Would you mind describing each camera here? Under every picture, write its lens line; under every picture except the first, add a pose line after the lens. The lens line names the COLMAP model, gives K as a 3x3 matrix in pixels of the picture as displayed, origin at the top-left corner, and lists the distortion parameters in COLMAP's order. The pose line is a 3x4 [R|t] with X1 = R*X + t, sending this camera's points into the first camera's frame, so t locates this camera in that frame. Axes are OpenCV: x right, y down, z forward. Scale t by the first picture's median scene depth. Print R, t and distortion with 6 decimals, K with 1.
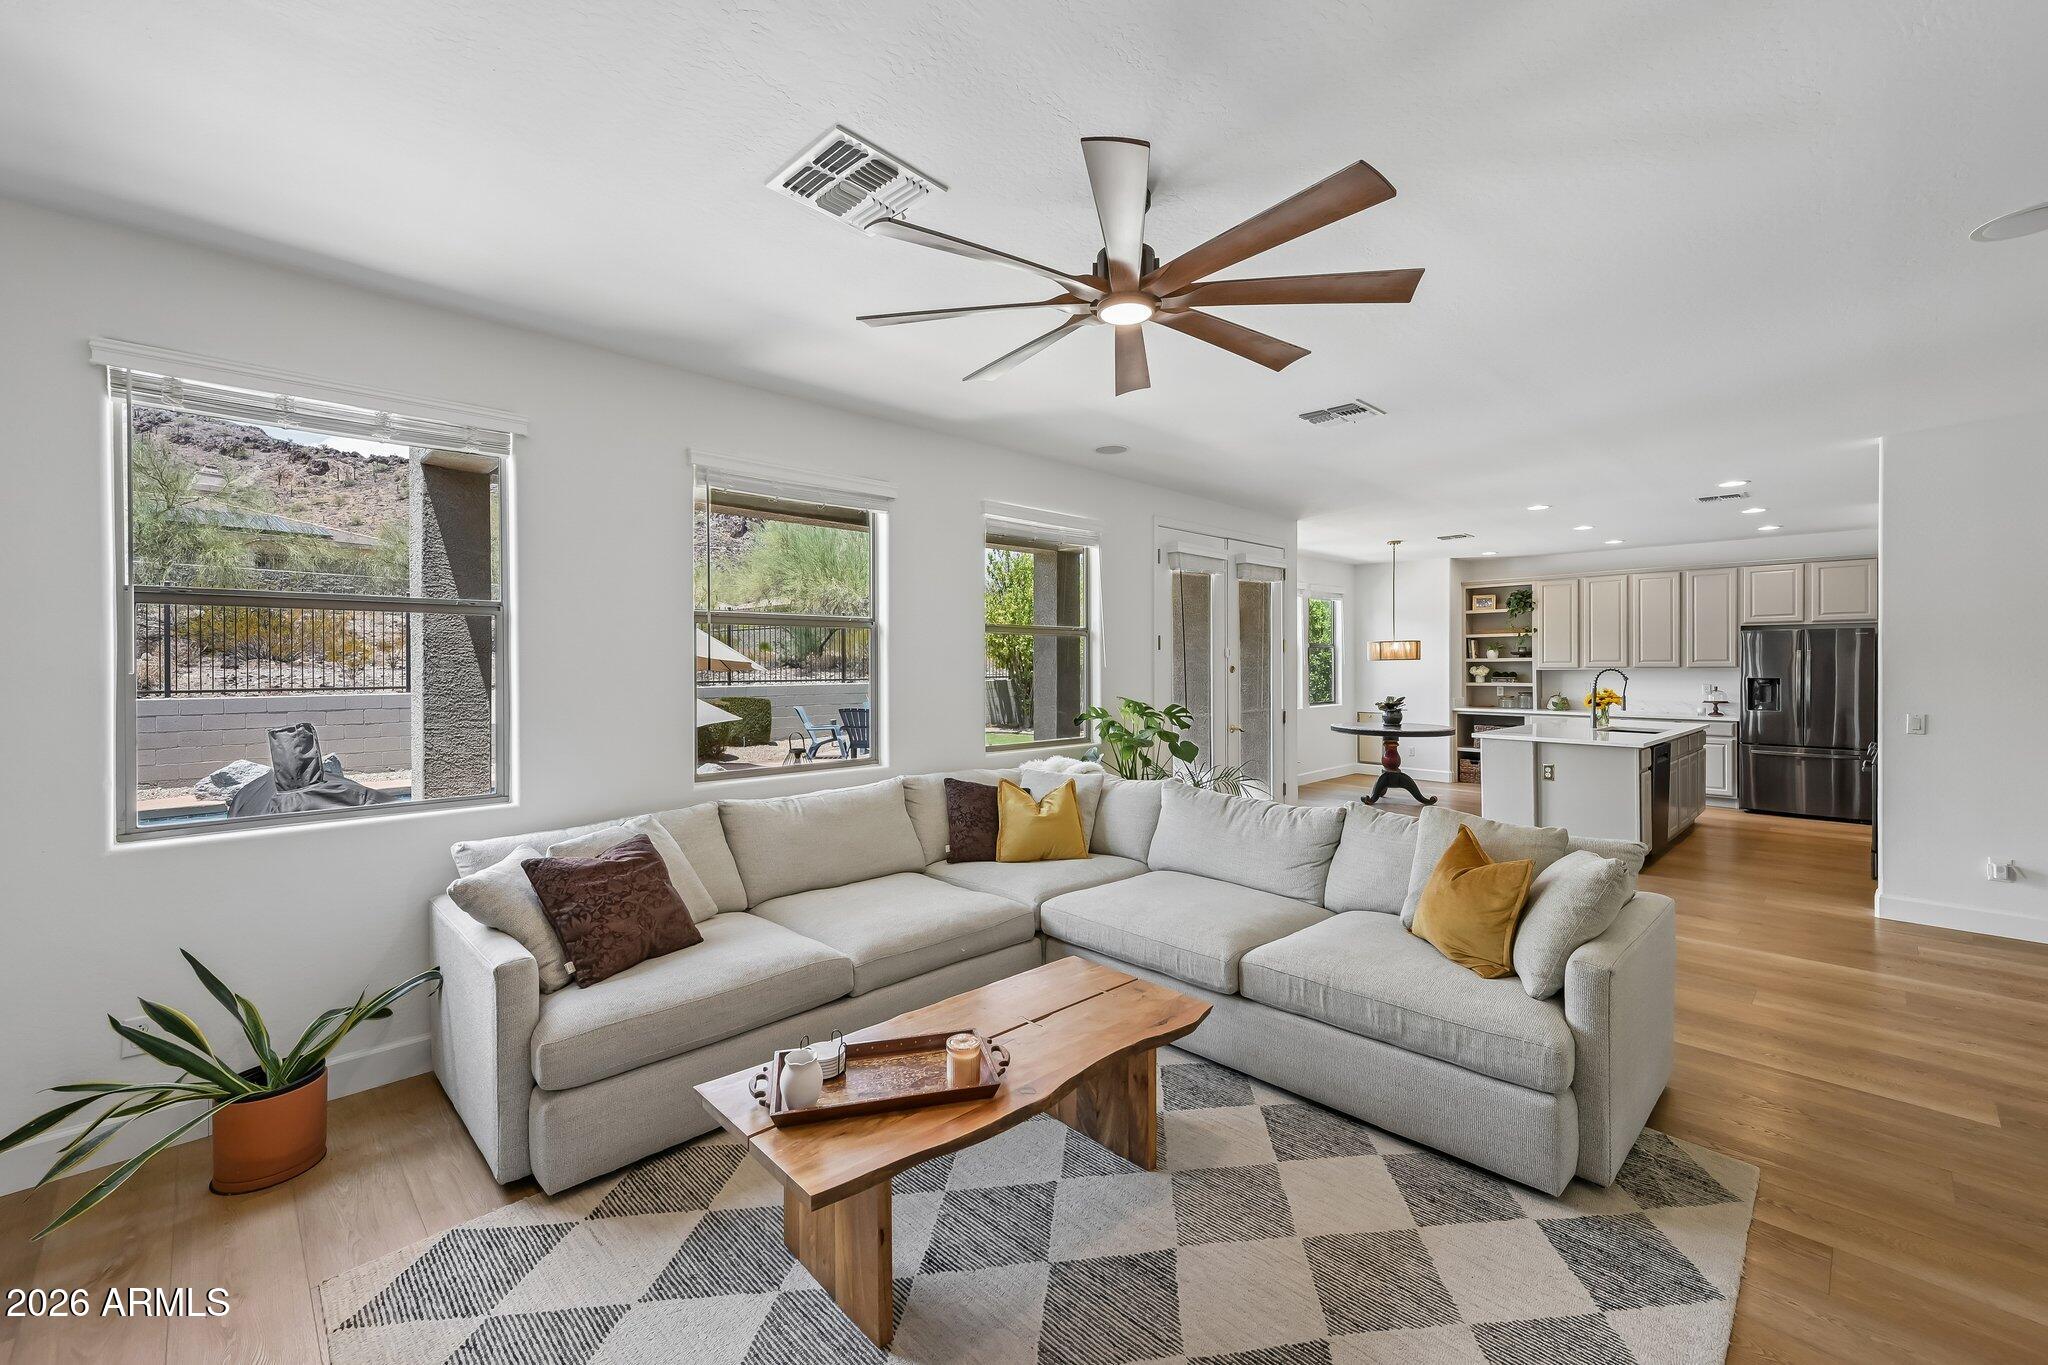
lens RADIAL K [[845.0, 0, 1029.7], [0, 845.0, 664.1], [0, 0, 1]] dist [0.002418, 0.000197]
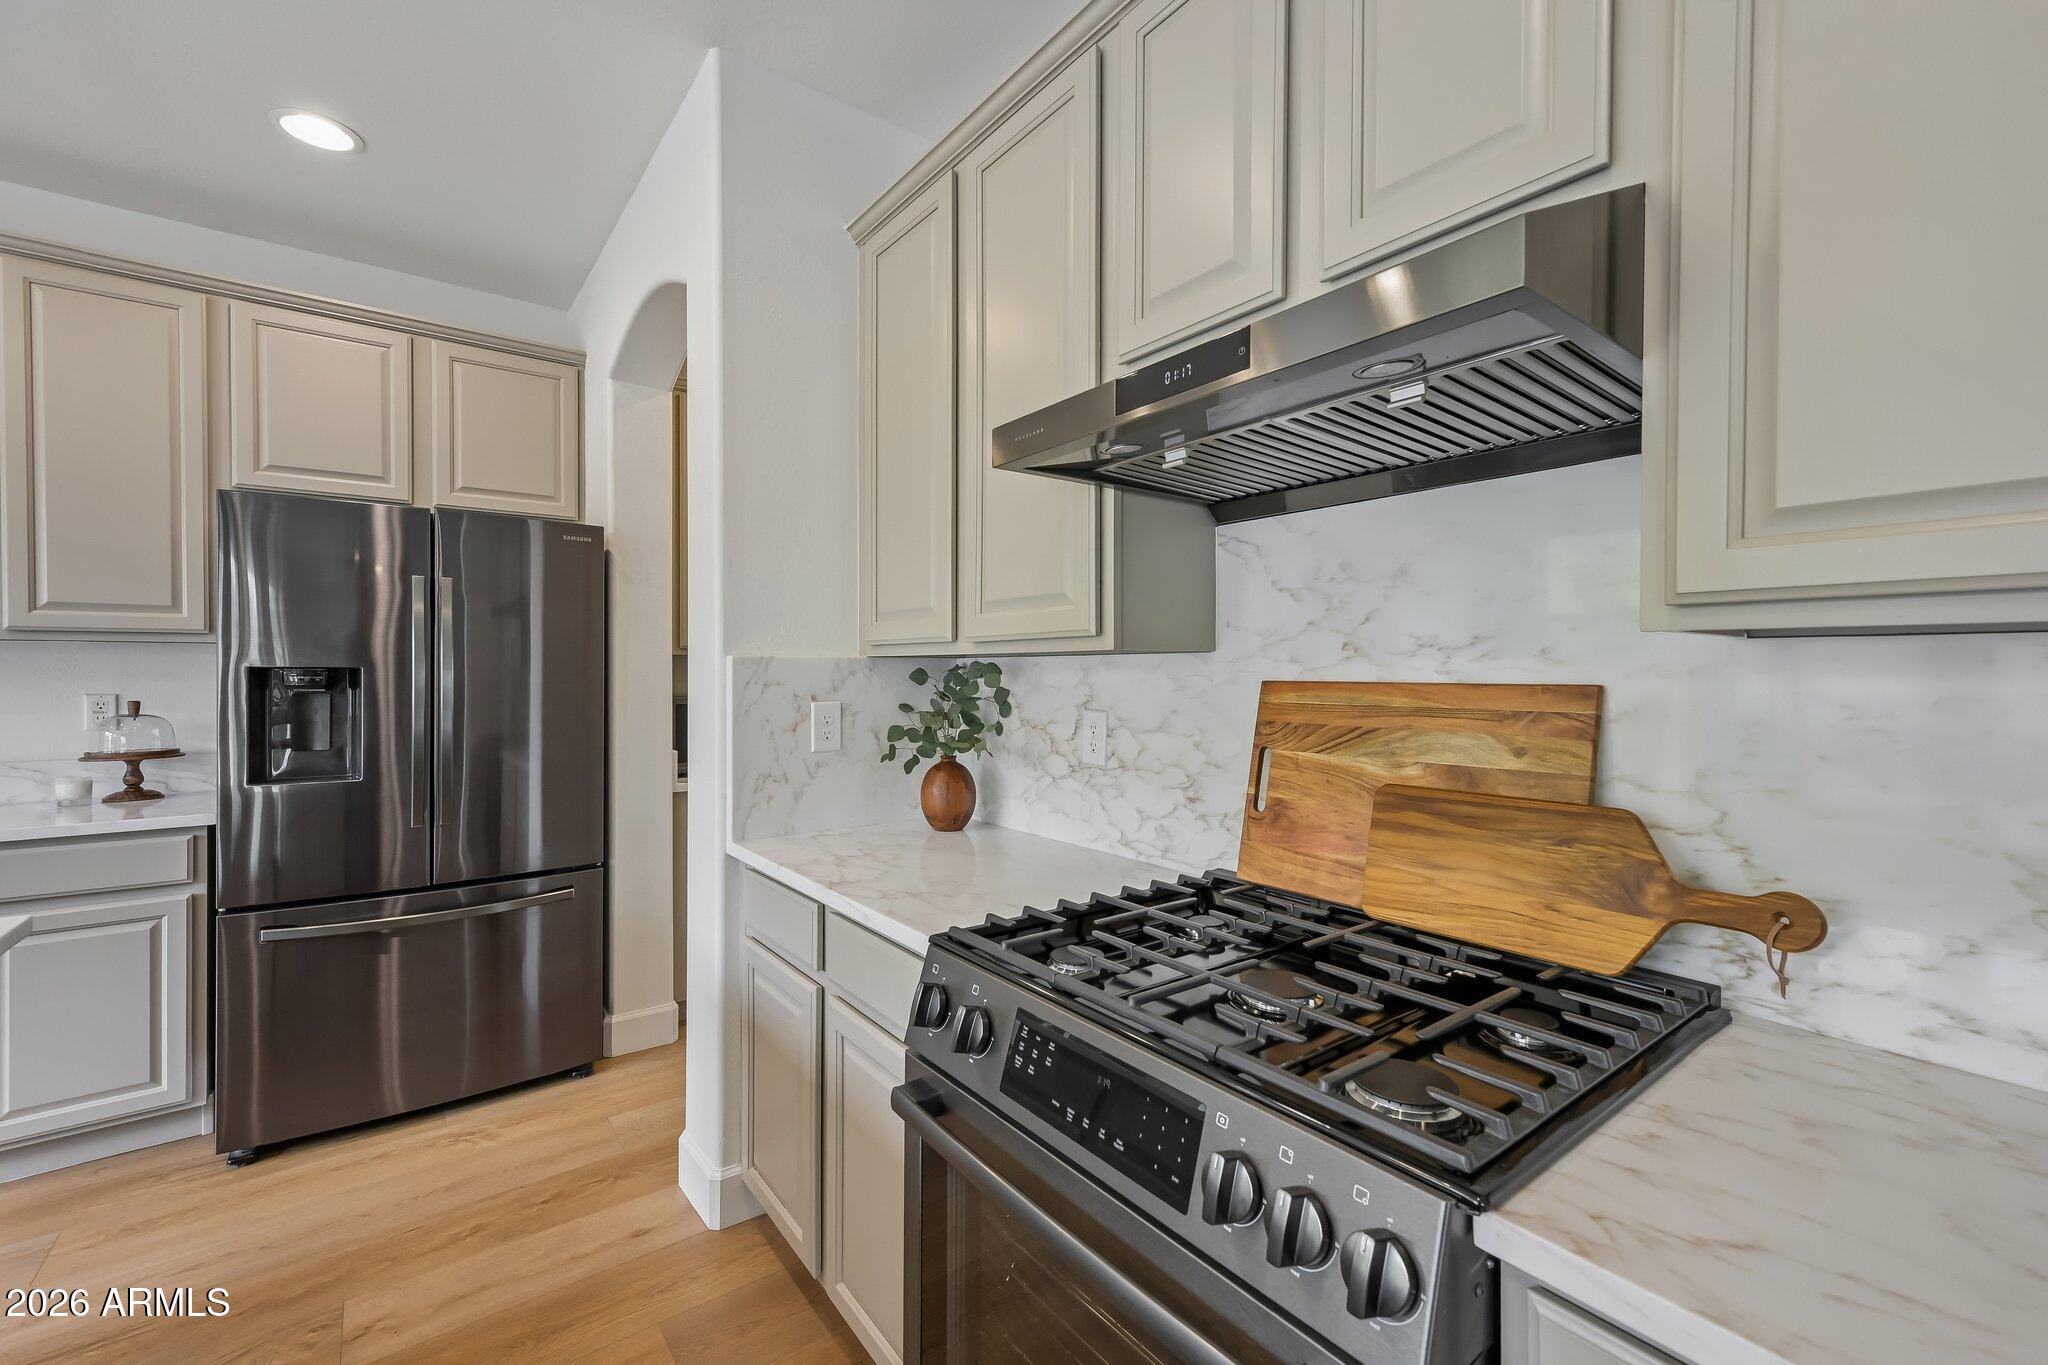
lens RADIAL K [[876.1, 0, 1024.0], [0, 876.1, 682.5], [0, 0, 1]] dist [0.012926, 0.000042]
pose [[0.151420, -0.009321, 0.988426, 0.496781], [-0.001739, 0.999951, 0.009696, 0.014868], [-0.988468, -0.003187, 0.151397, 0.582696]]
